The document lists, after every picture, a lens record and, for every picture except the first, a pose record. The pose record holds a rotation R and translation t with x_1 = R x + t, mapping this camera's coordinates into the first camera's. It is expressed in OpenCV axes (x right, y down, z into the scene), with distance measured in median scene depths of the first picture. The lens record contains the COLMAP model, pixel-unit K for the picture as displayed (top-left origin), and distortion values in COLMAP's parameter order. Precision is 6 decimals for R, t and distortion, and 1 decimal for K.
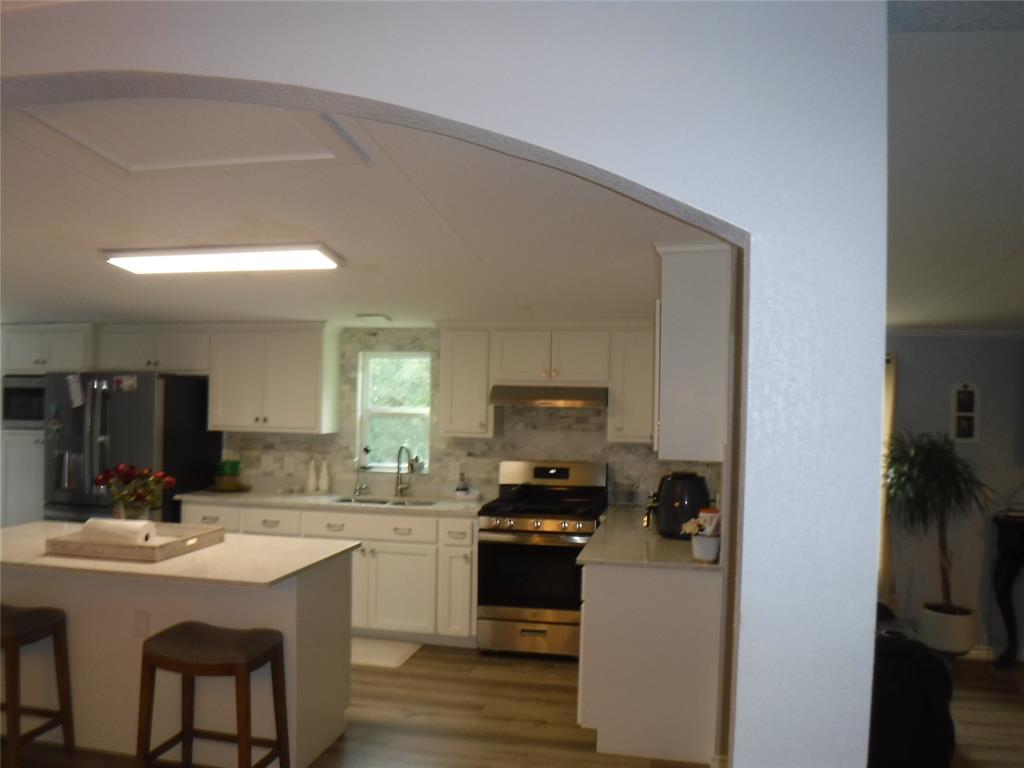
lens RADIAL K [[840.8, 0, 524.6], [0, 840.8, 388.0], [0, 0, 1]] dist [-0.096218, 0.031441]
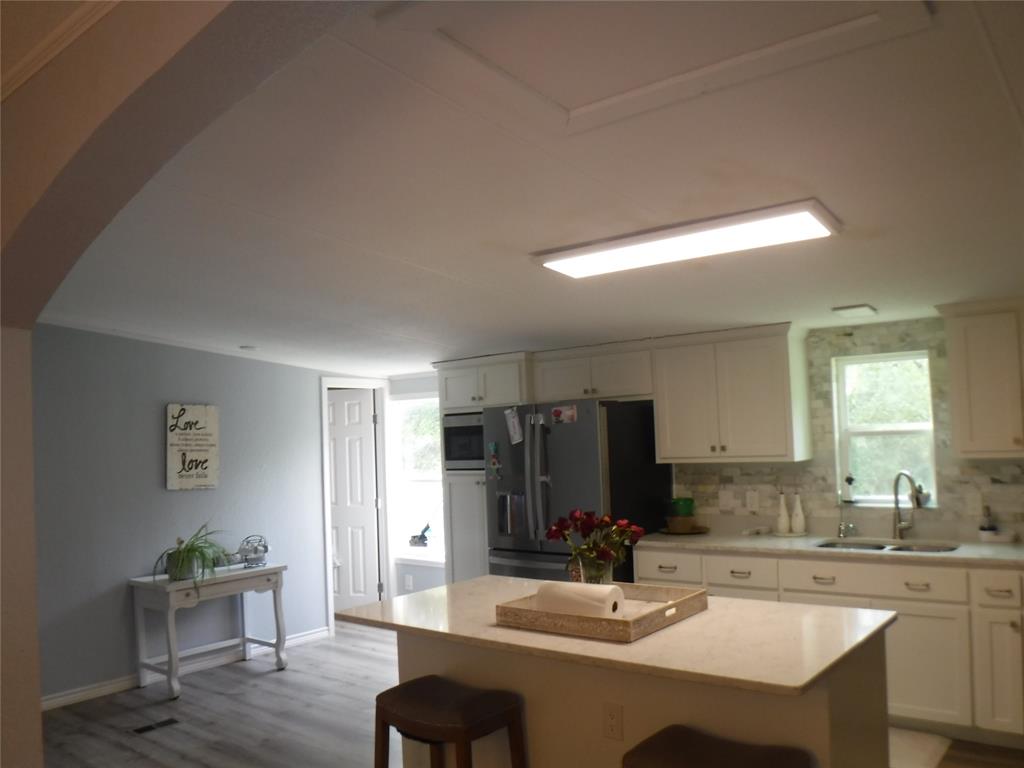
lens RADIAL K [[840.8, 0, 527.4], [0, 840.8, 386.4], [0, 0, 1]] dist [-0.096218, 0.031441]
pose [[0.887124, -0.075422, -0.455328, -0.106361], [0.059755, 0.997023, -0.048728, 0.005952], [0.457647, 0.016020, 0.888989, 0.175368]]
